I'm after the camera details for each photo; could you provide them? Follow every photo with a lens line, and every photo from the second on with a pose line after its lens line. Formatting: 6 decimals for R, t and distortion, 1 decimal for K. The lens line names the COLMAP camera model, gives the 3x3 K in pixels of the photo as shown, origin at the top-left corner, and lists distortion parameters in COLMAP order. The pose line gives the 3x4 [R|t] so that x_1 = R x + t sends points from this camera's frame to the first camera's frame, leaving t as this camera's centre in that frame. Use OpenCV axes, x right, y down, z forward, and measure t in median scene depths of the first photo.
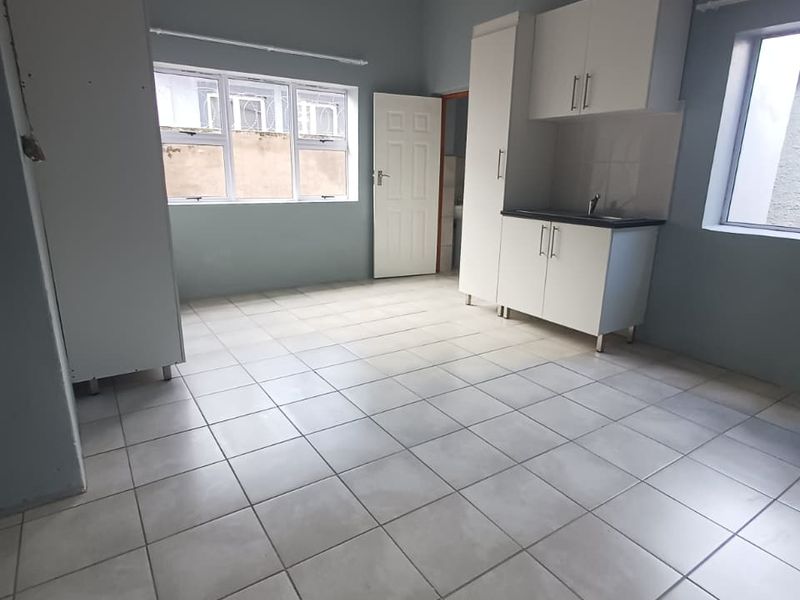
lens RADIAL K [[482.4, 0, 399.3], [0, 482.4, 295.4], [0, 0, 1]] dist [0.007233, 0.000497]
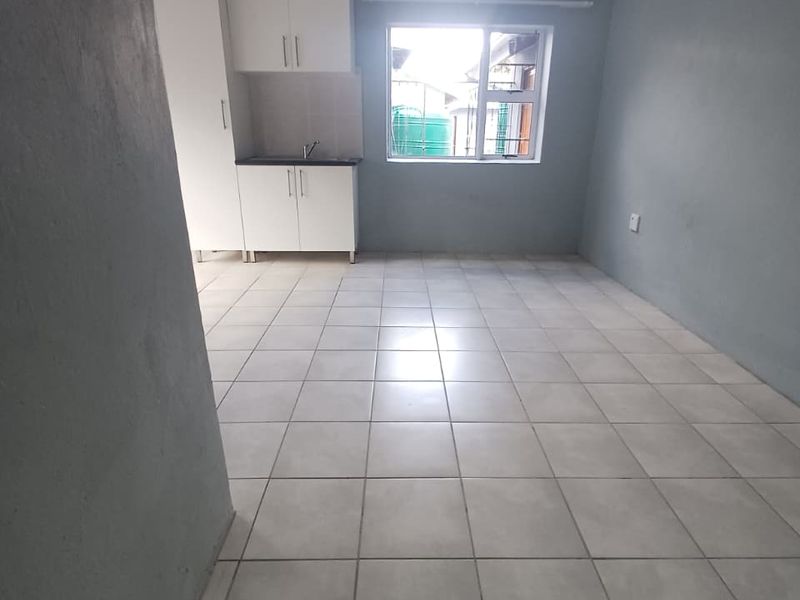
lens RADIAL K [[482.4, 0, 400.4], [0, 482.4, 300.3], [0, 0, 1]] dist [0.007233, 0.000497]
pose [[0.547283, -0.296297, 0.782745, -0.568953], [0.209667, 0.953953, 0.214510, -0.041492], [-0.810260, 0.046718, 0.584205, 0.130762]]
